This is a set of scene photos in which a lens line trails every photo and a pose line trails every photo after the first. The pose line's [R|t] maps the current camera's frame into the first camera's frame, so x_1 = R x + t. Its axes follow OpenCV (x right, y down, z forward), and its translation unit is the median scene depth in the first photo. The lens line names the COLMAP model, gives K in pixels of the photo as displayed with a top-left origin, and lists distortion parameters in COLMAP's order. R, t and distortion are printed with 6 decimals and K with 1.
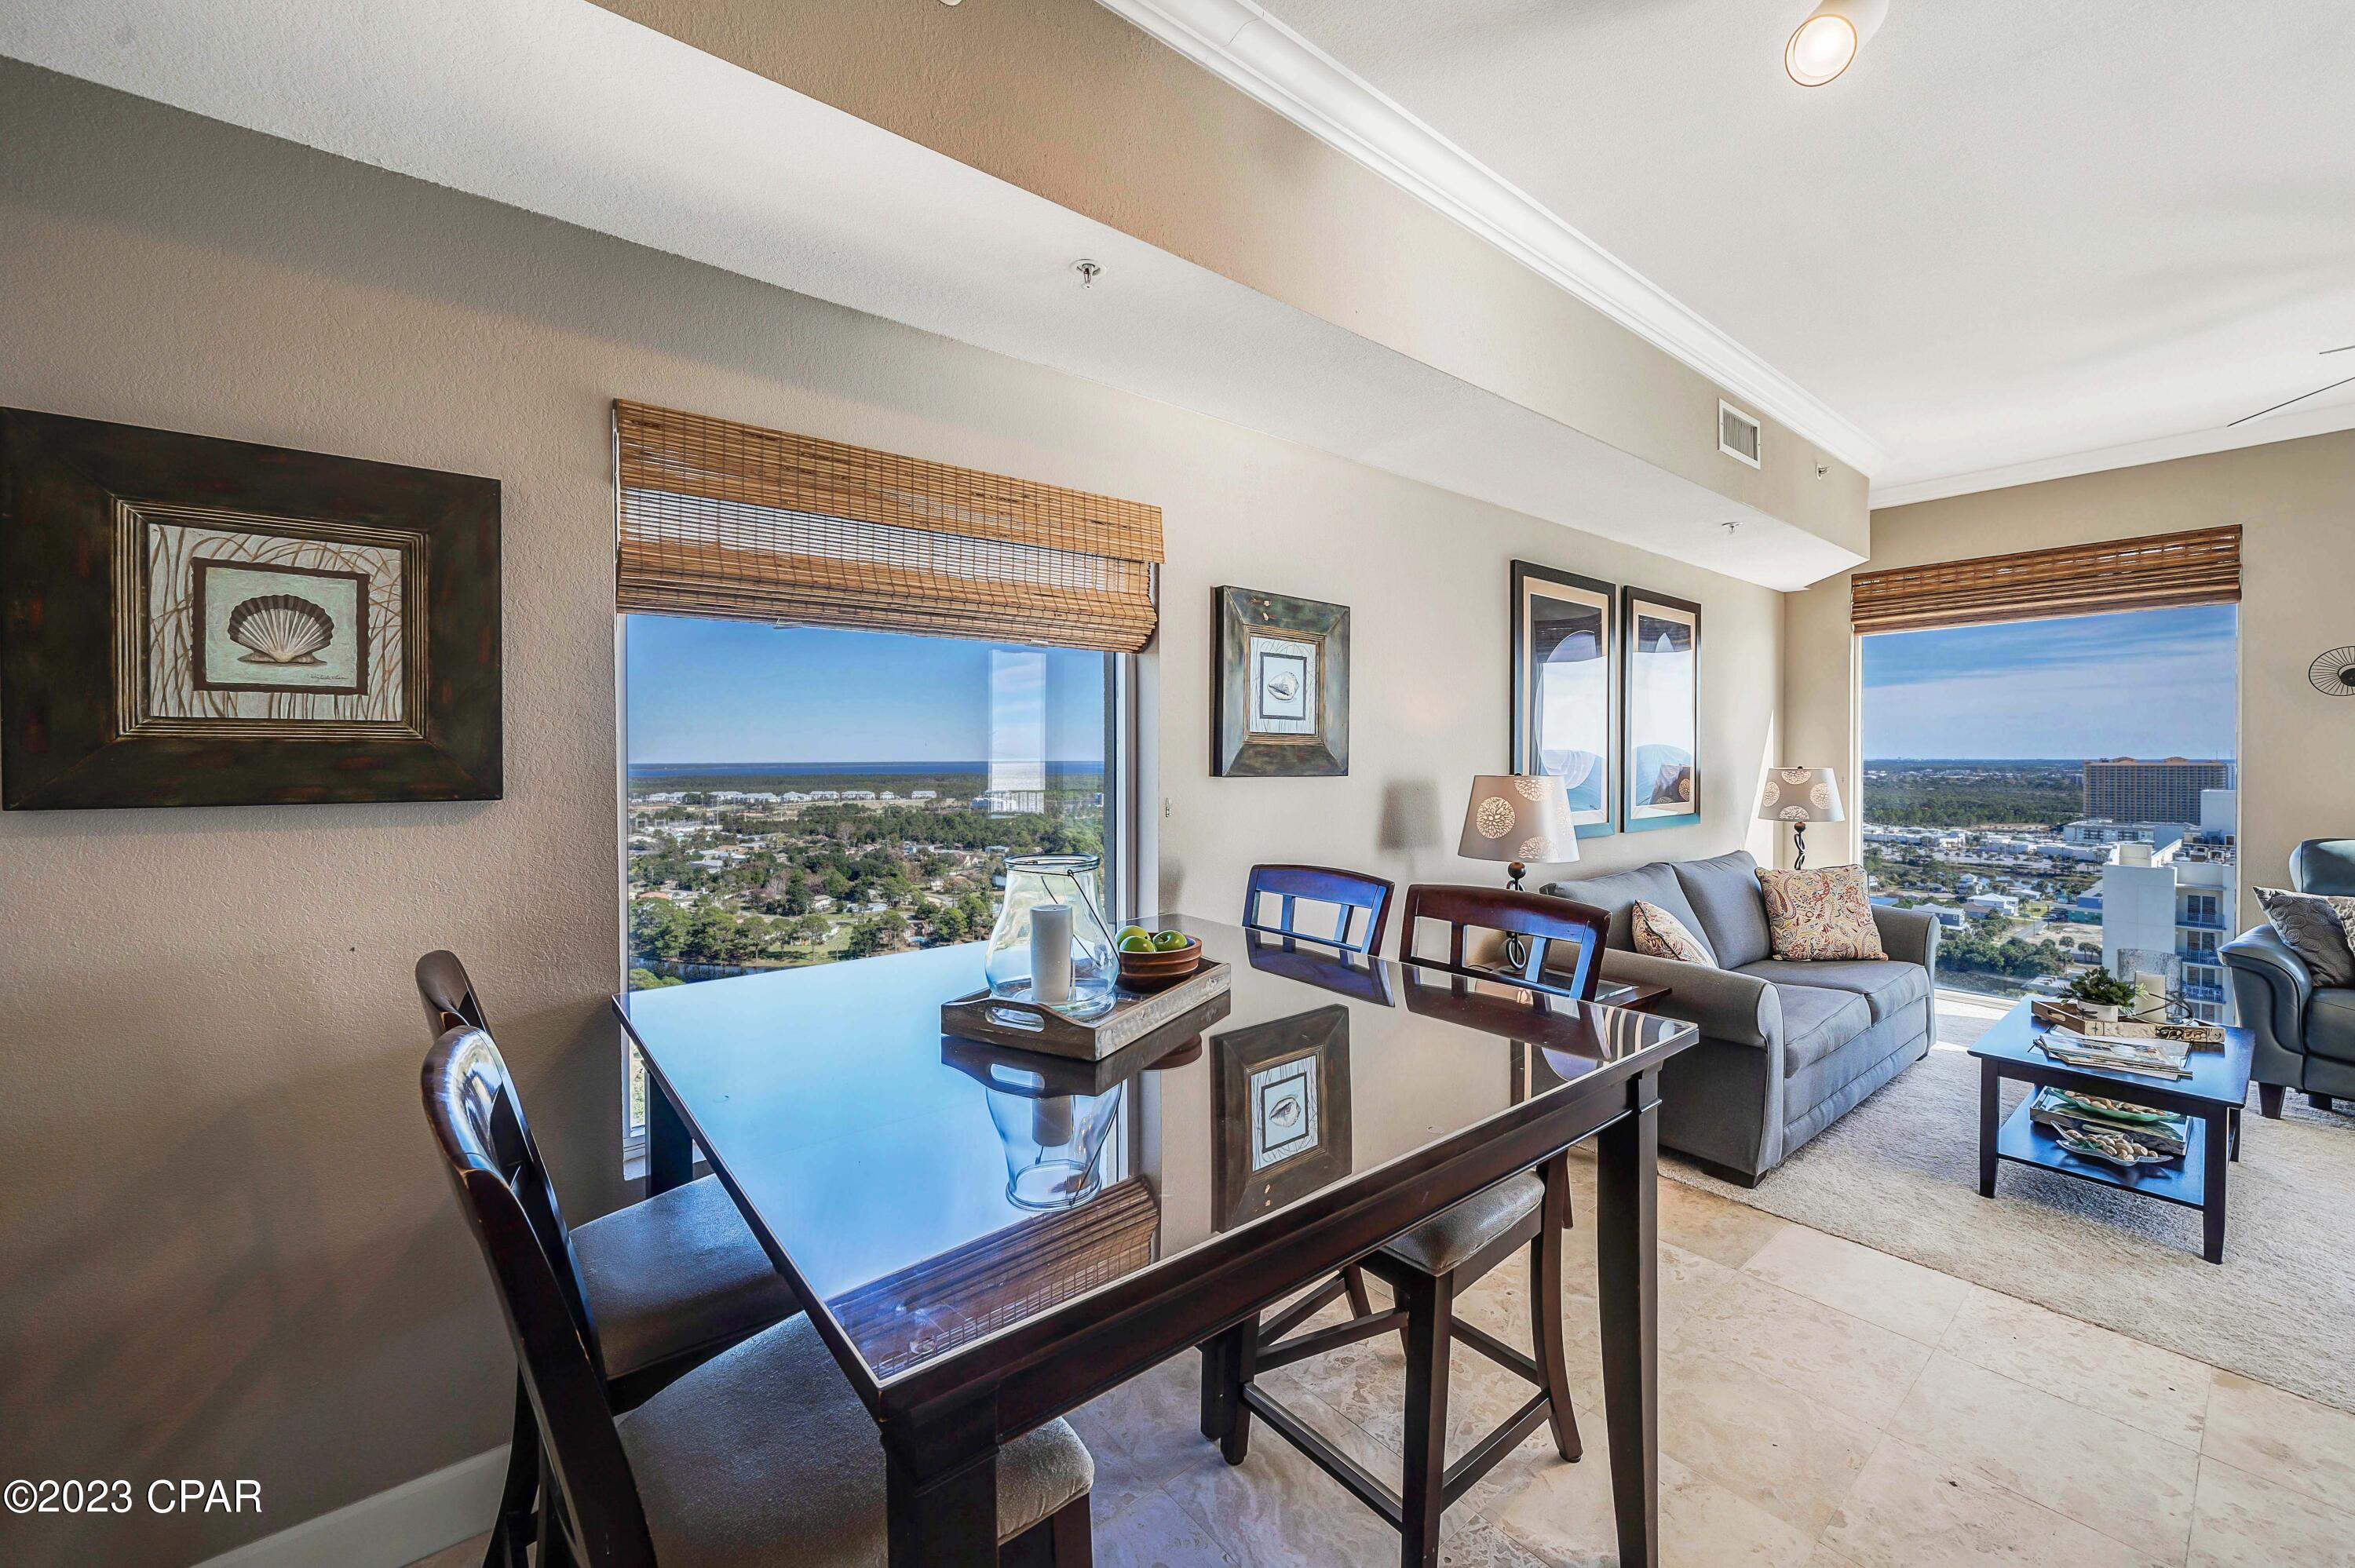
lens RADIAL K [[915.8, 0, 1180.3], [0, 915.8, 731.9], [0, 0, 1]] dist [-0.008545, 0.000002]
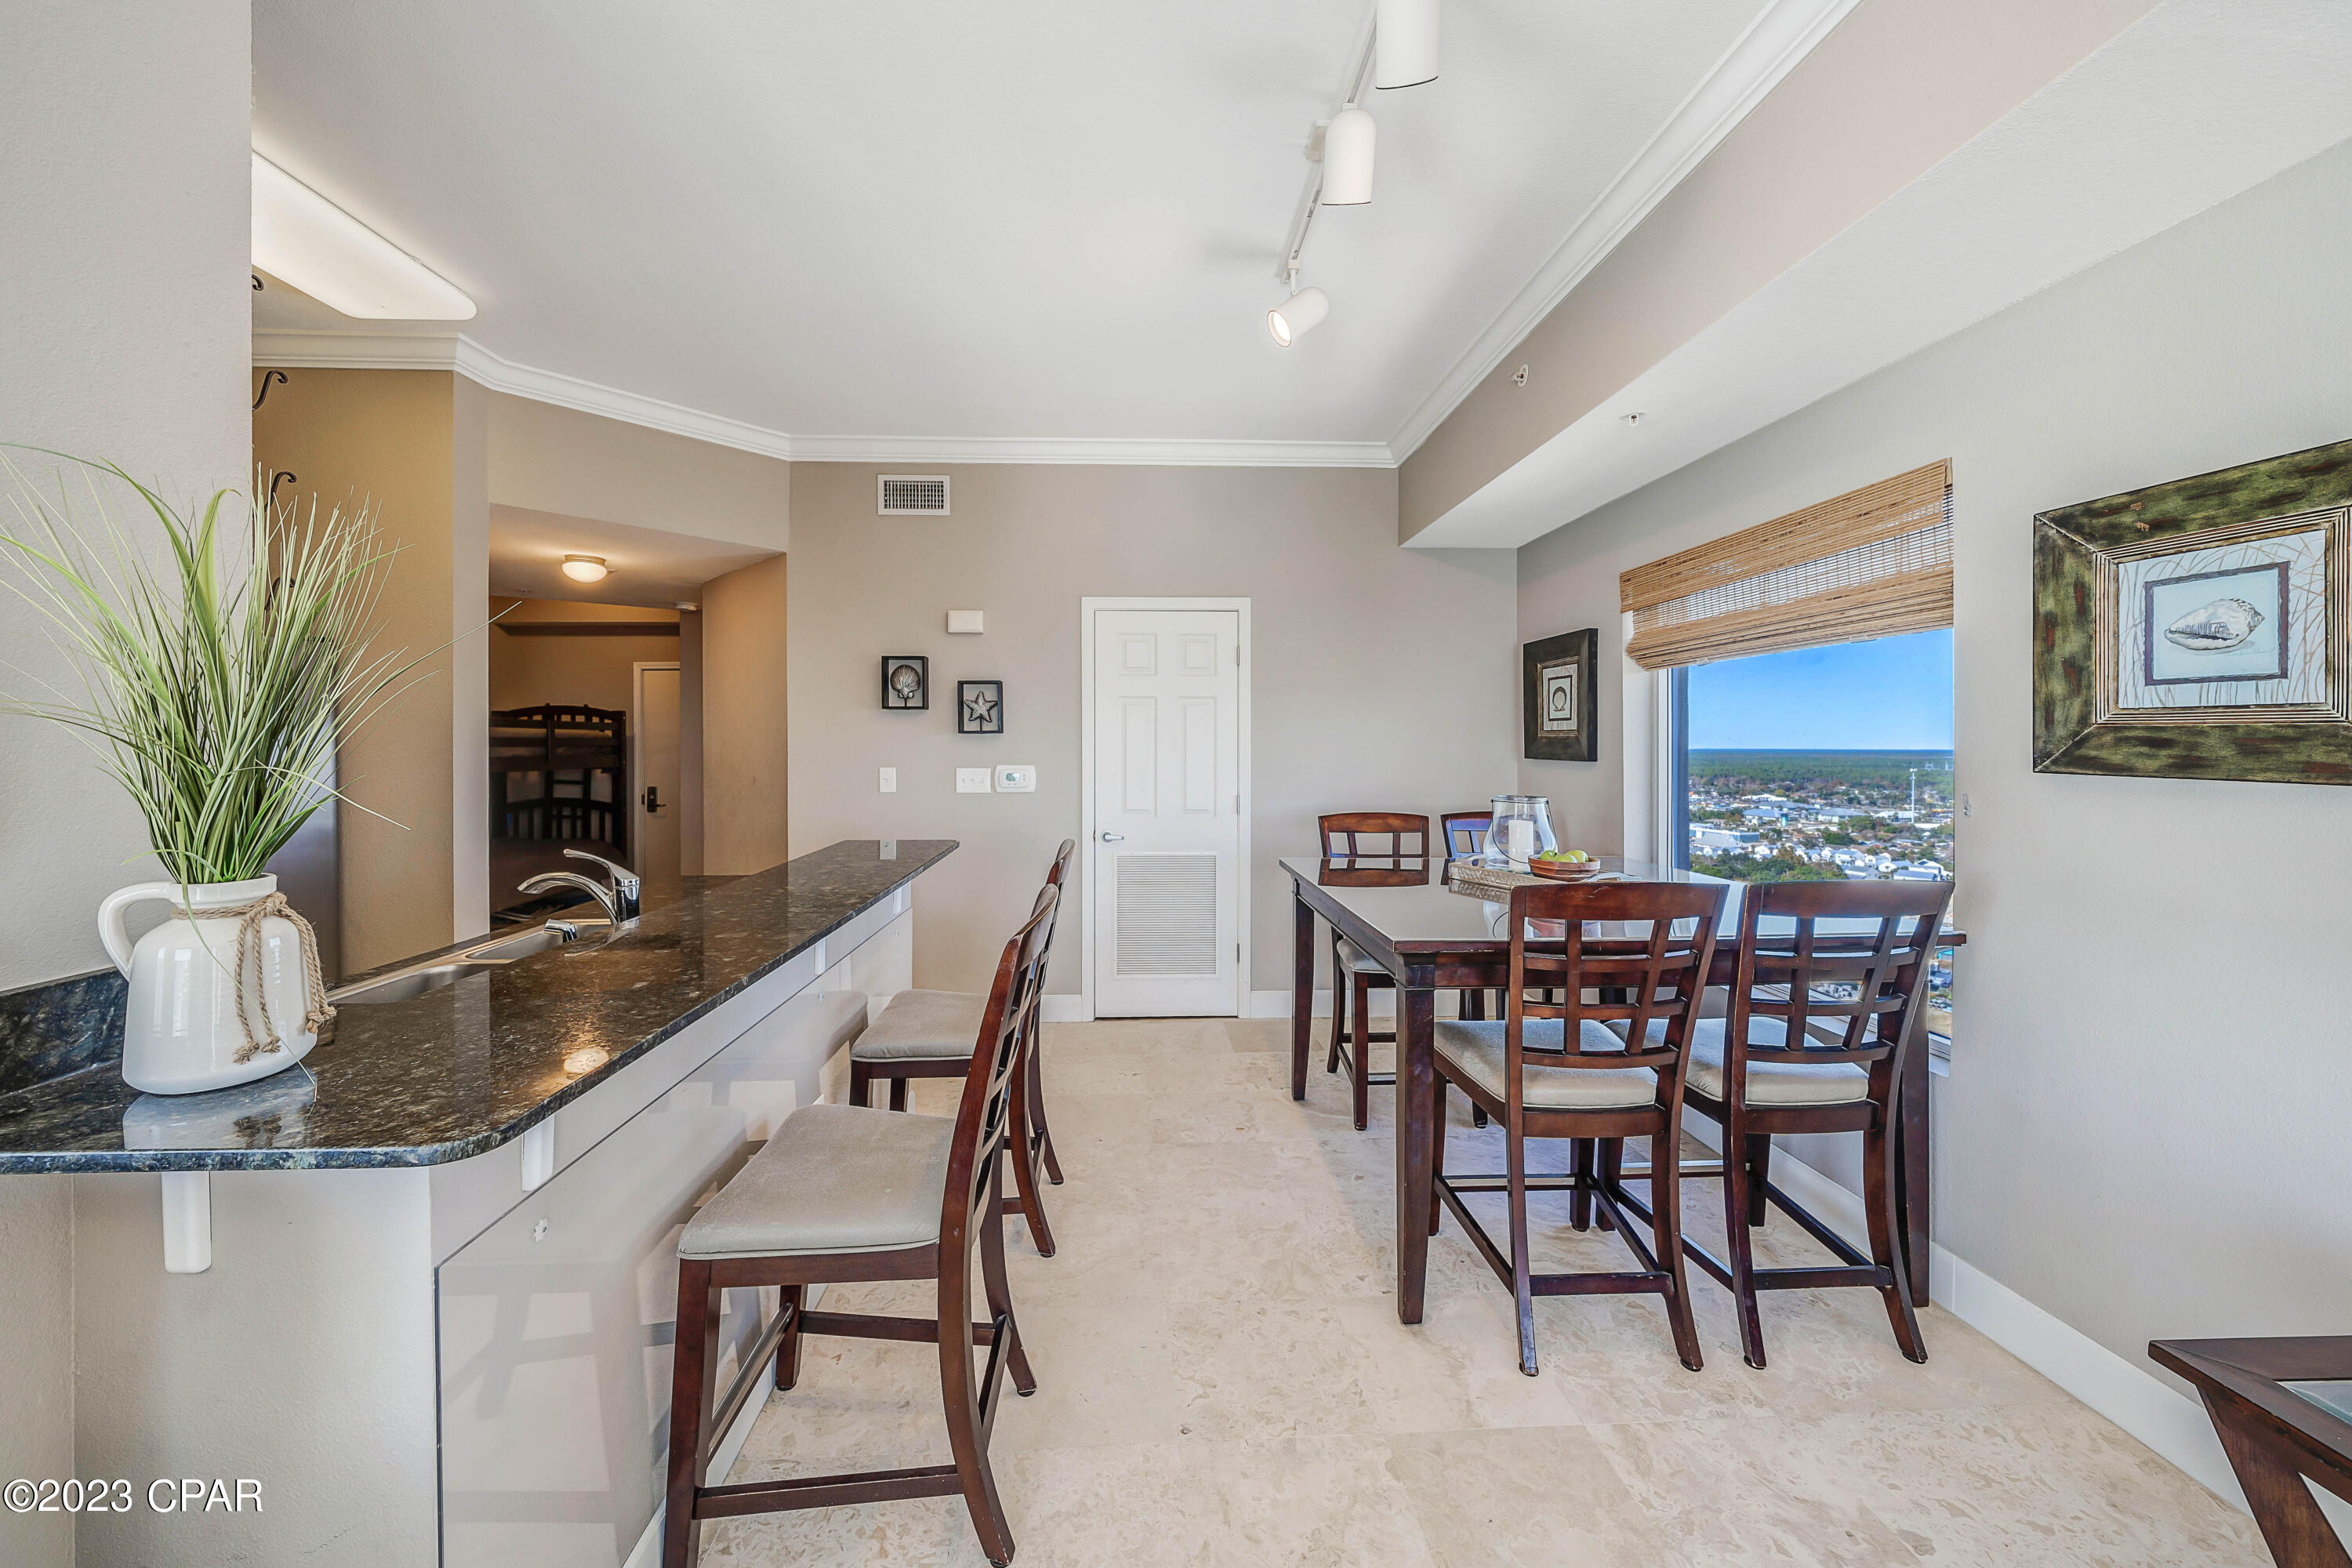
lens RADIAL K [[828.1, 0, 1168.4], [0, 828.1, 766.3], [0, 0, 1]] dist [-0.006189, -0.000213]
pose [[-0.569412, 0.028282, -0.821566, 0.770722], [0.030711, 0.999442, 0.013120, 0.010915], [0.821478, -0.017761, -0.569963, 0.613799]]
